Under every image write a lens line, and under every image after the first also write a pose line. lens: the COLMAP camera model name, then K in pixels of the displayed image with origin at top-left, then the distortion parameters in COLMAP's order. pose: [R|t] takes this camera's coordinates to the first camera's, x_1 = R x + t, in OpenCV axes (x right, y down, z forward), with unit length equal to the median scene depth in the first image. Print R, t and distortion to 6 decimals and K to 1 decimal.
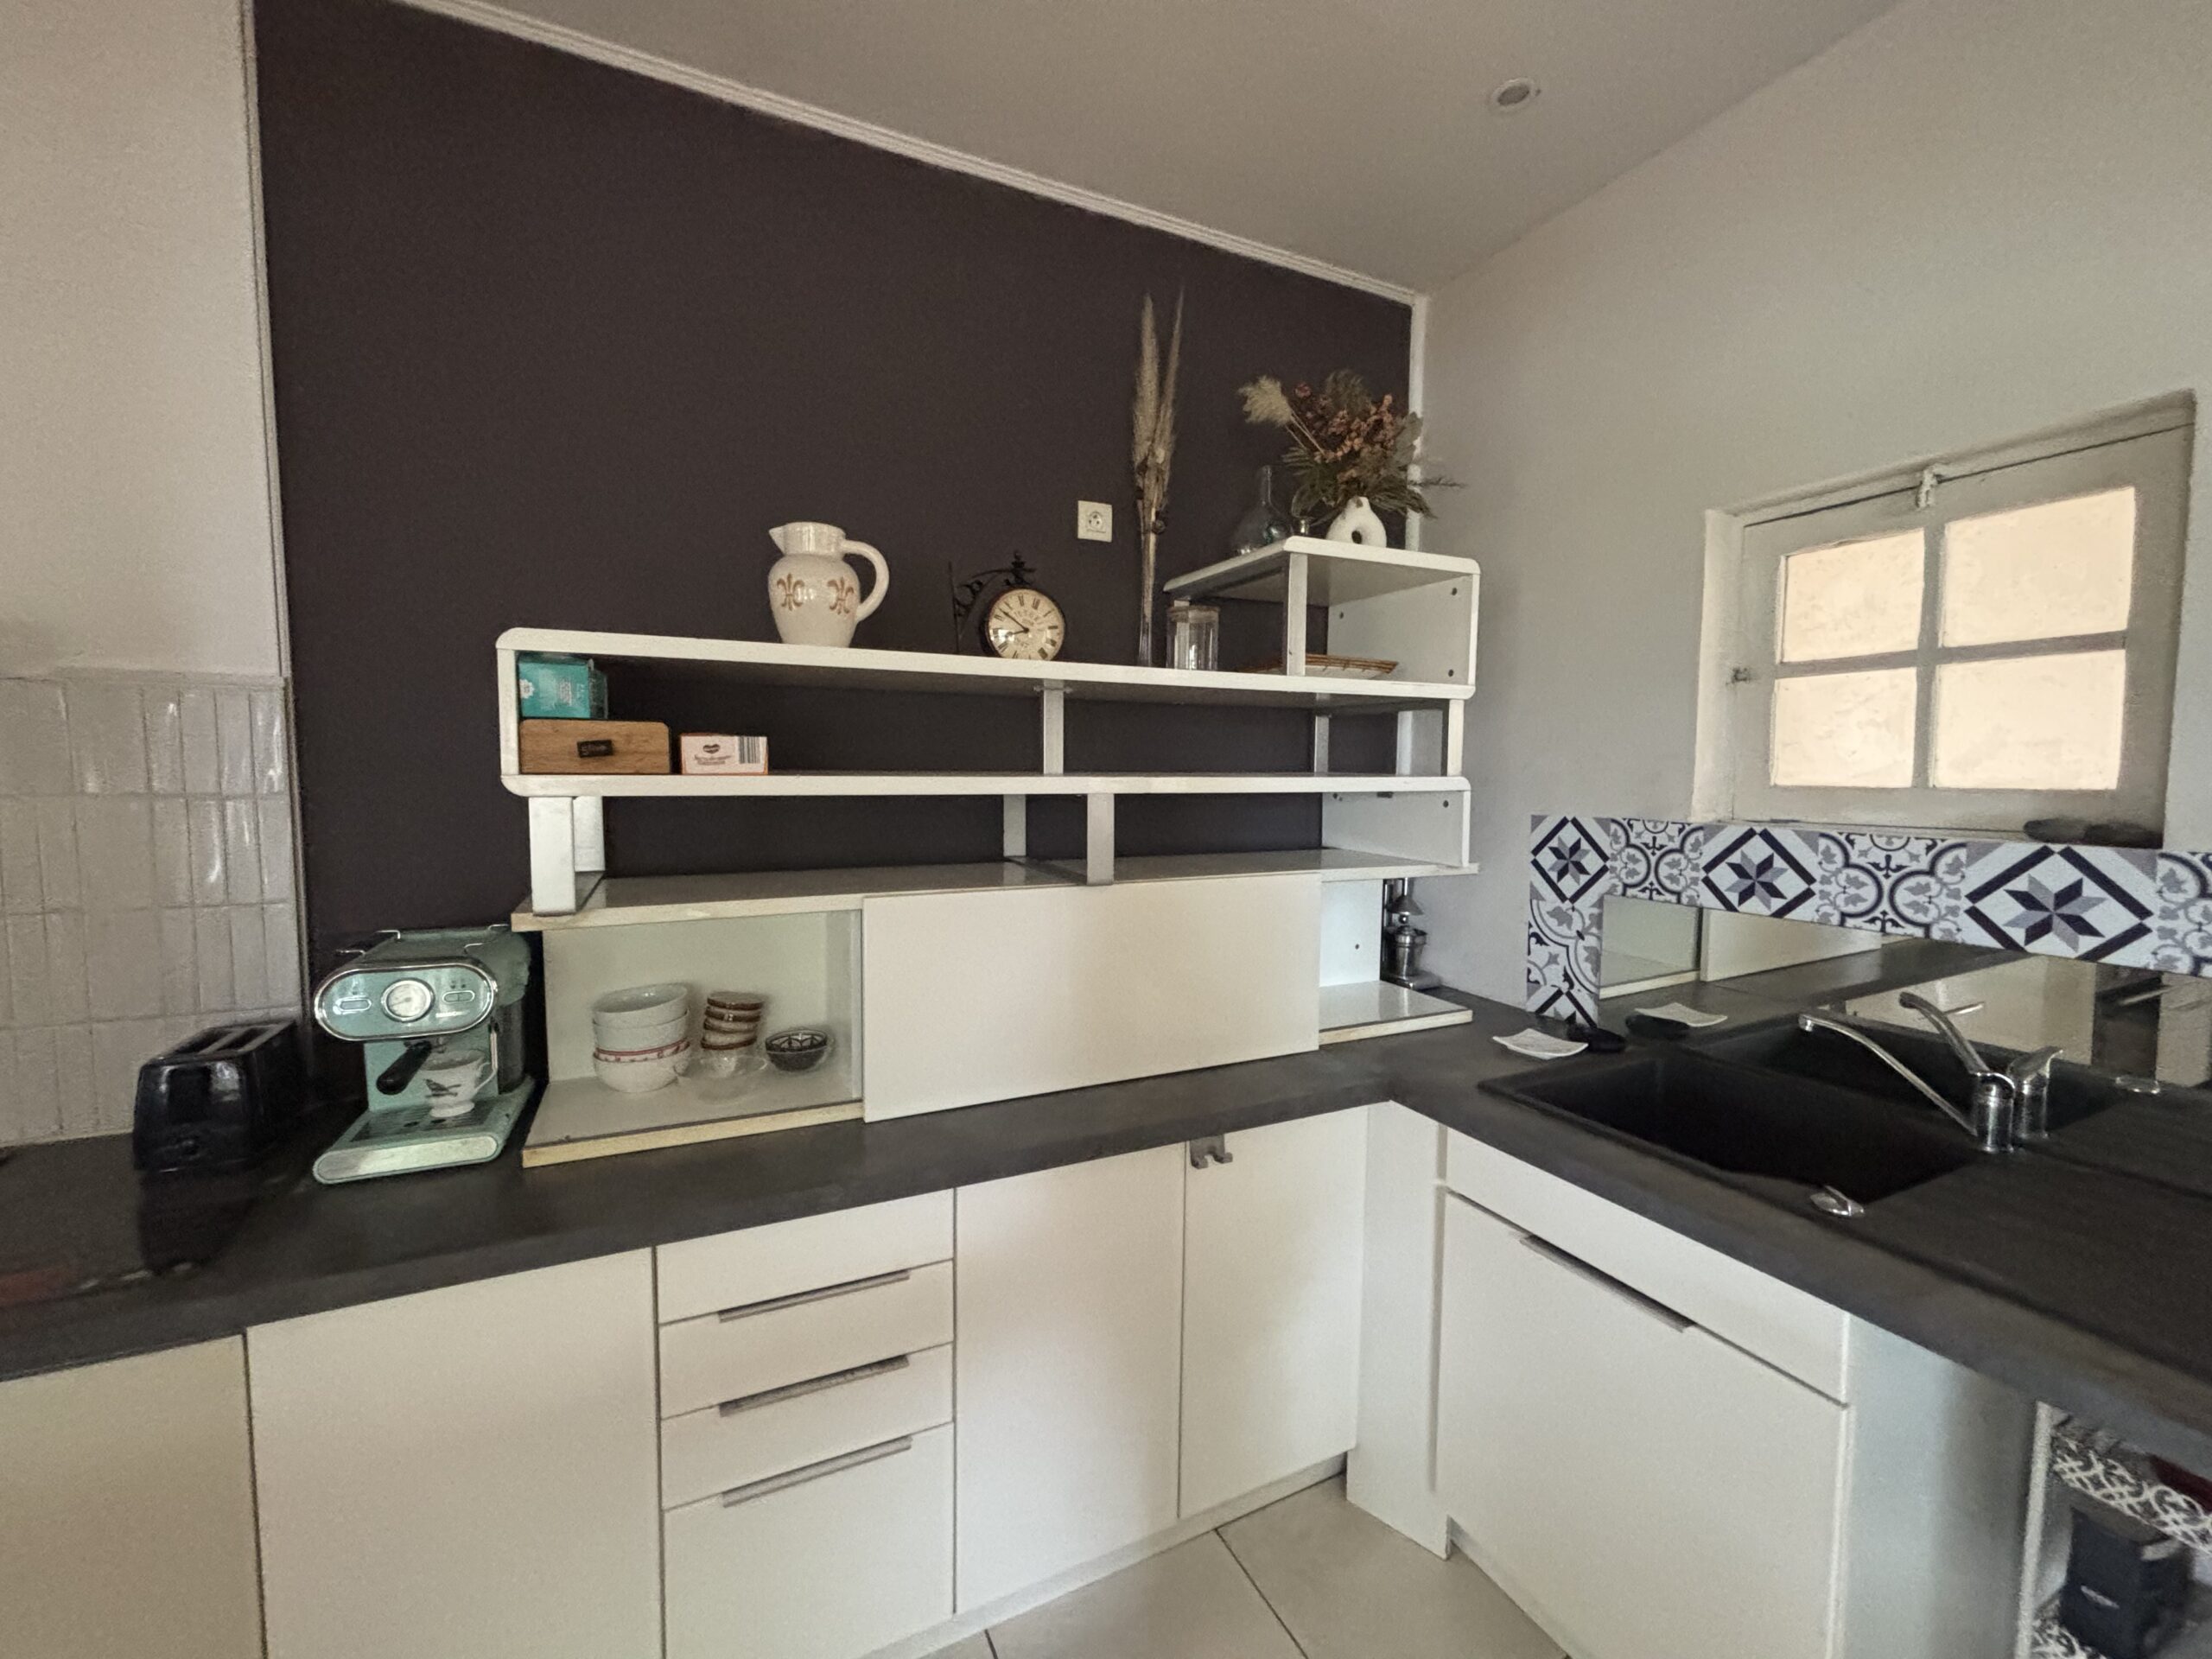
lens RADIAL K [[897.5, 0, 1108.2], [0, 897.5, 831.9], [0, 0, 1]] dist [0.001981, 0.000262]
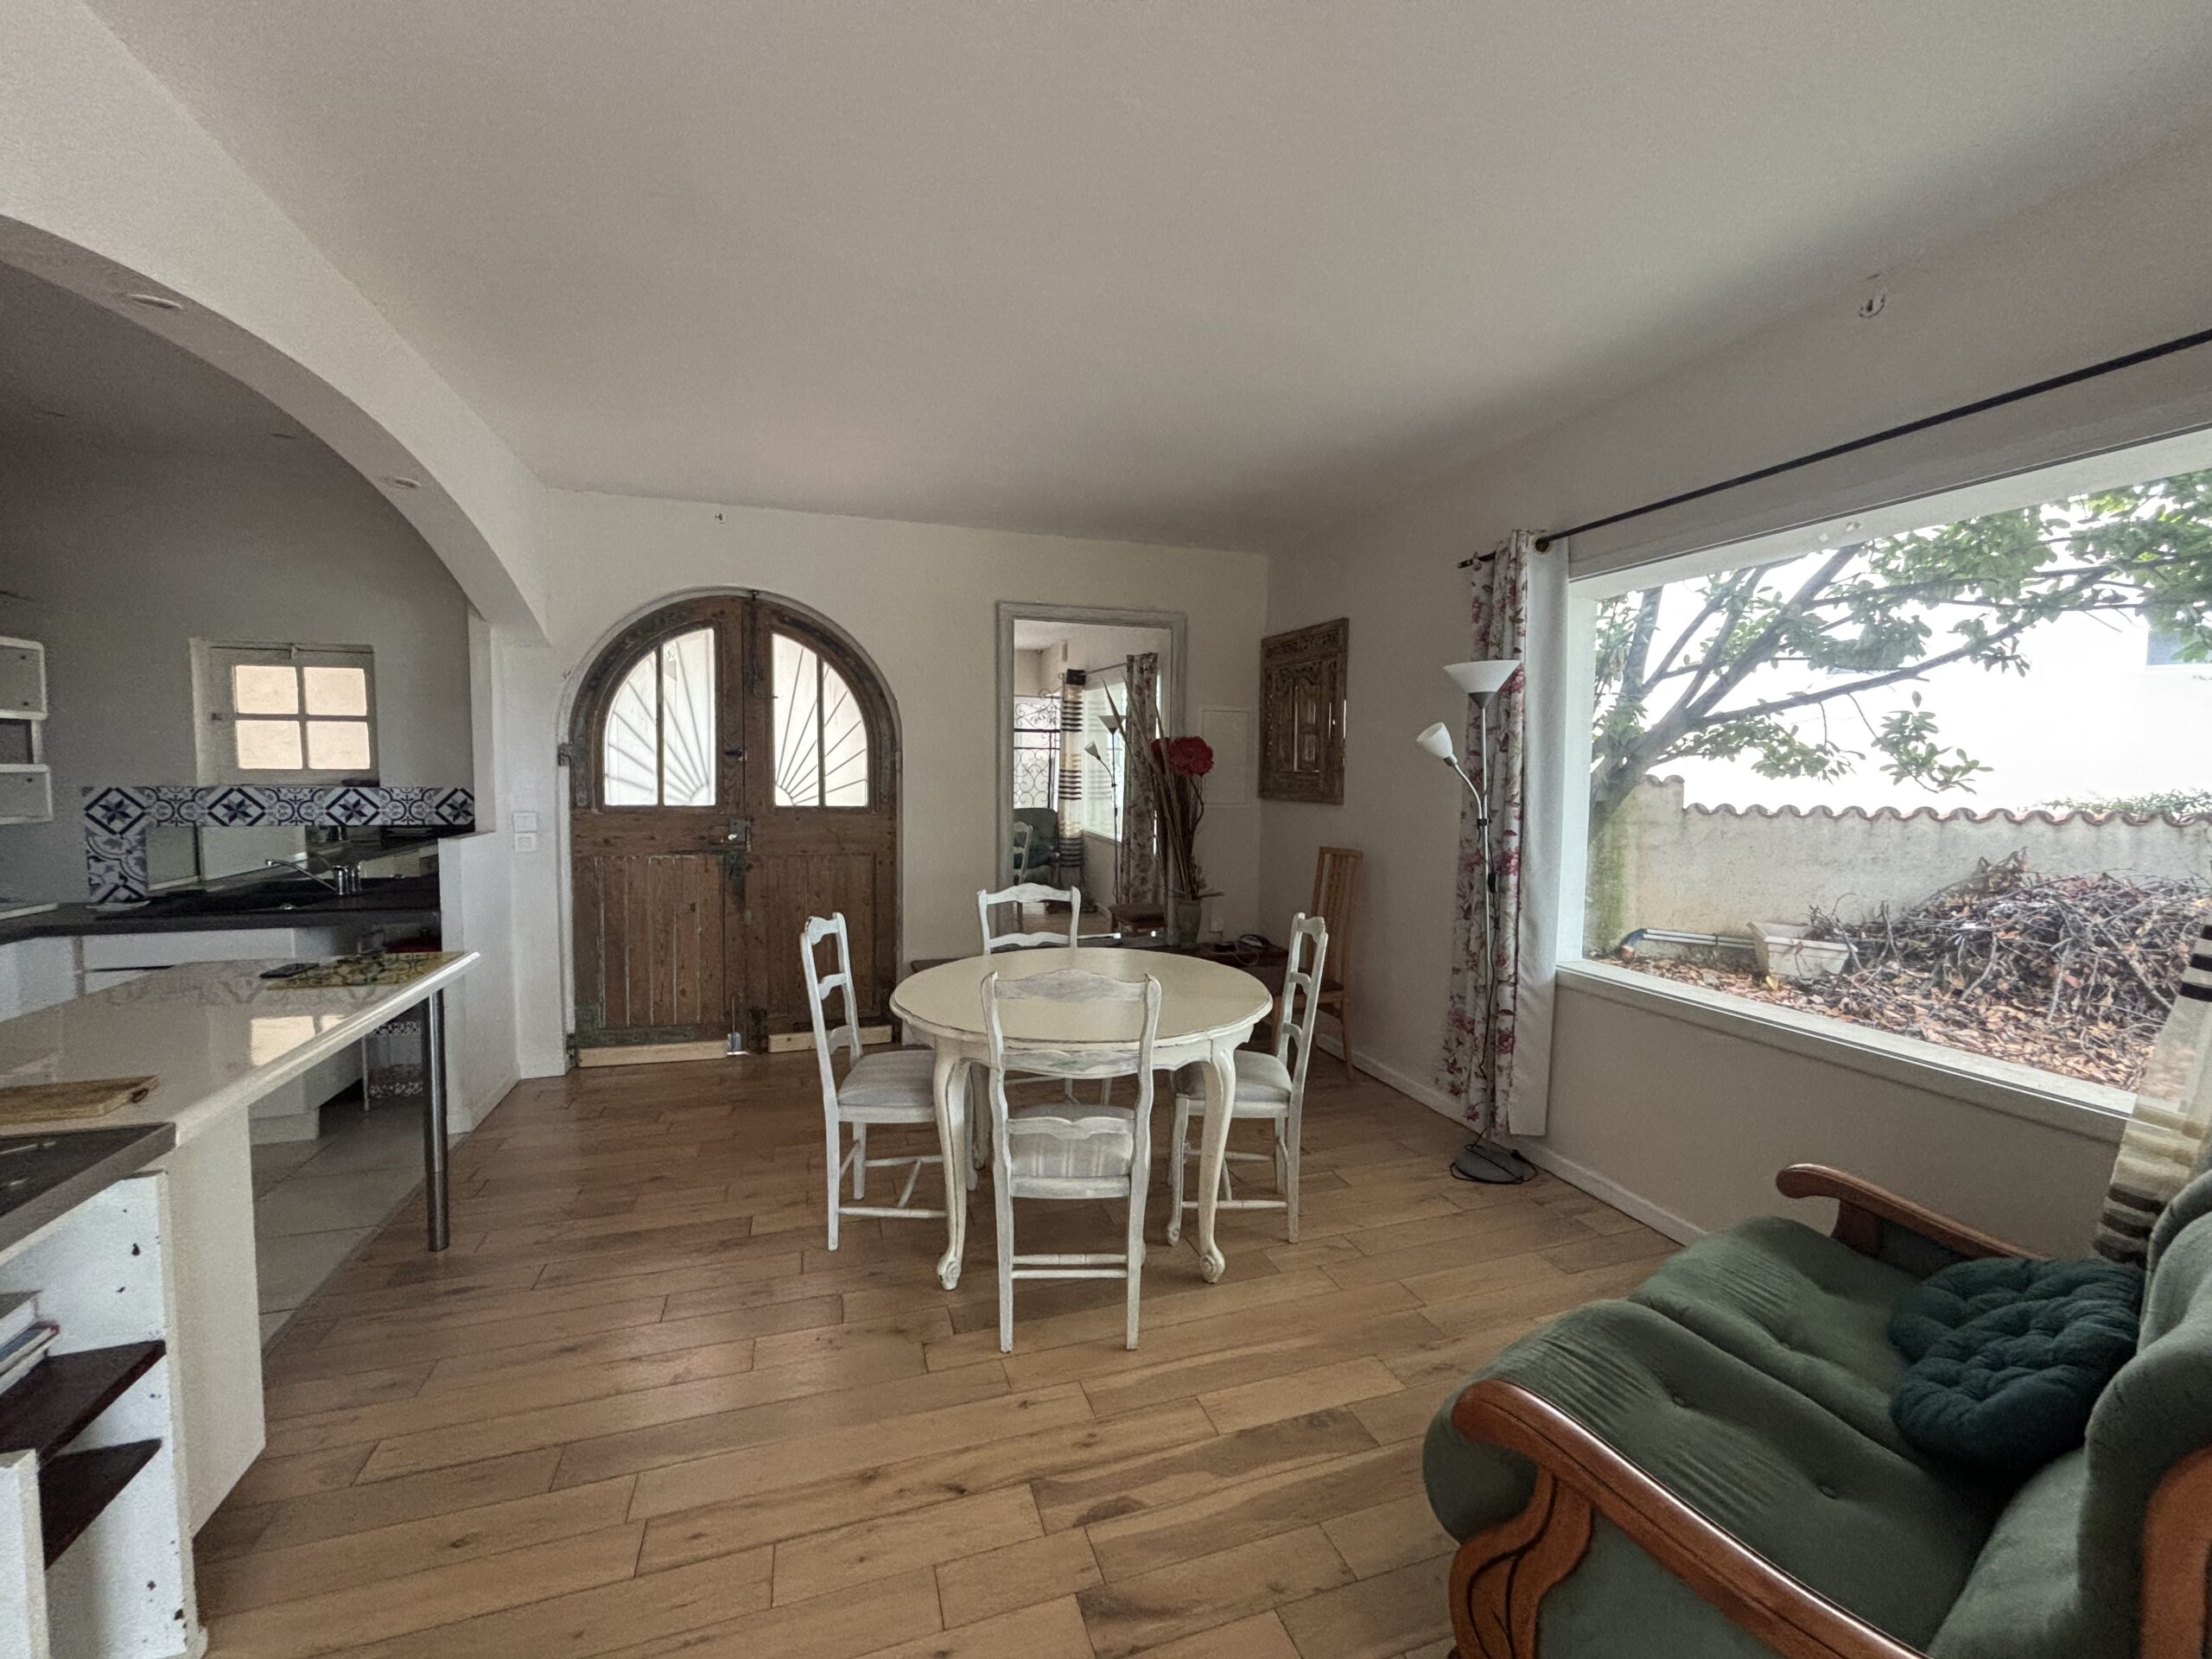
lens RADIAL K [[897.5, 0, 1110.5], [0, 897.5, 829.5], [0, 0, 1]] dist [0.001981, 0.000262]
pose [[0.136320, -0.068255, 0.988311, -1.117603], [0.061108, 0.996303, 0.060379, 0.090976], [-0.988778, 0.052163, 0.139987, -1.363013]]
